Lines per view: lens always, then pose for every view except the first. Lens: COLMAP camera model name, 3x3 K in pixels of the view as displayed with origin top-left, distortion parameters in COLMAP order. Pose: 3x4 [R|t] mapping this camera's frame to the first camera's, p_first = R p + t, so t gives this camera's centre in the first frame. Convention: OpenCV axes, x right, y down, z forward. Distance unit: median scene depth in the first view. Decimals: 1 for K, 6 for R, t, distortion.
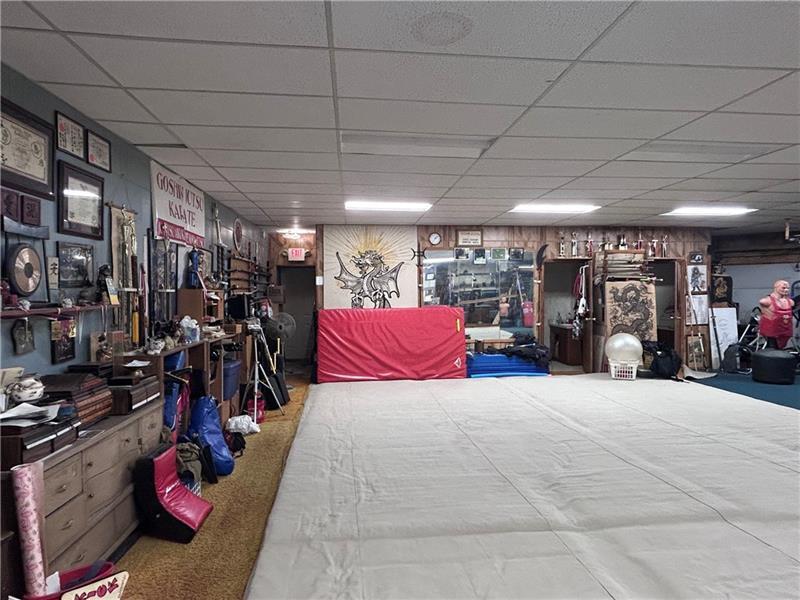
lens RADIAL K [[486.6, 0, 401.2], [0, 486.6, 298.4], [0, 0, 1]] dist [-0.010475, -0.001813]
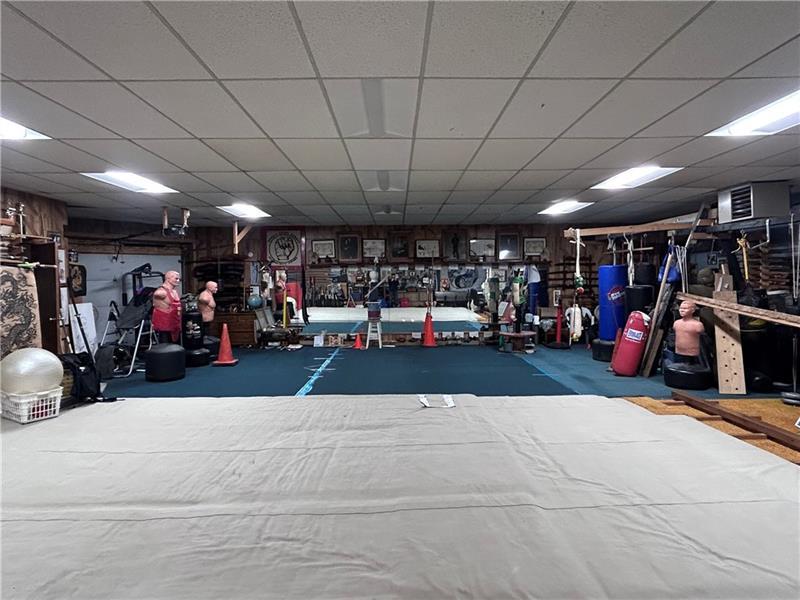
lens RADIAL K [[486.6, 0, 399.4], [0, 486.6, 301.8], [0, 0, 1]] dist [-0.010475, -0.001813]
pose [[0.095283, -0.039242, 0.994676, -0.112059], [0.024160, 0.999020, 0.037099, -0.000560], [-0.995157, 0.020497, 0.096138, 0.421572]]
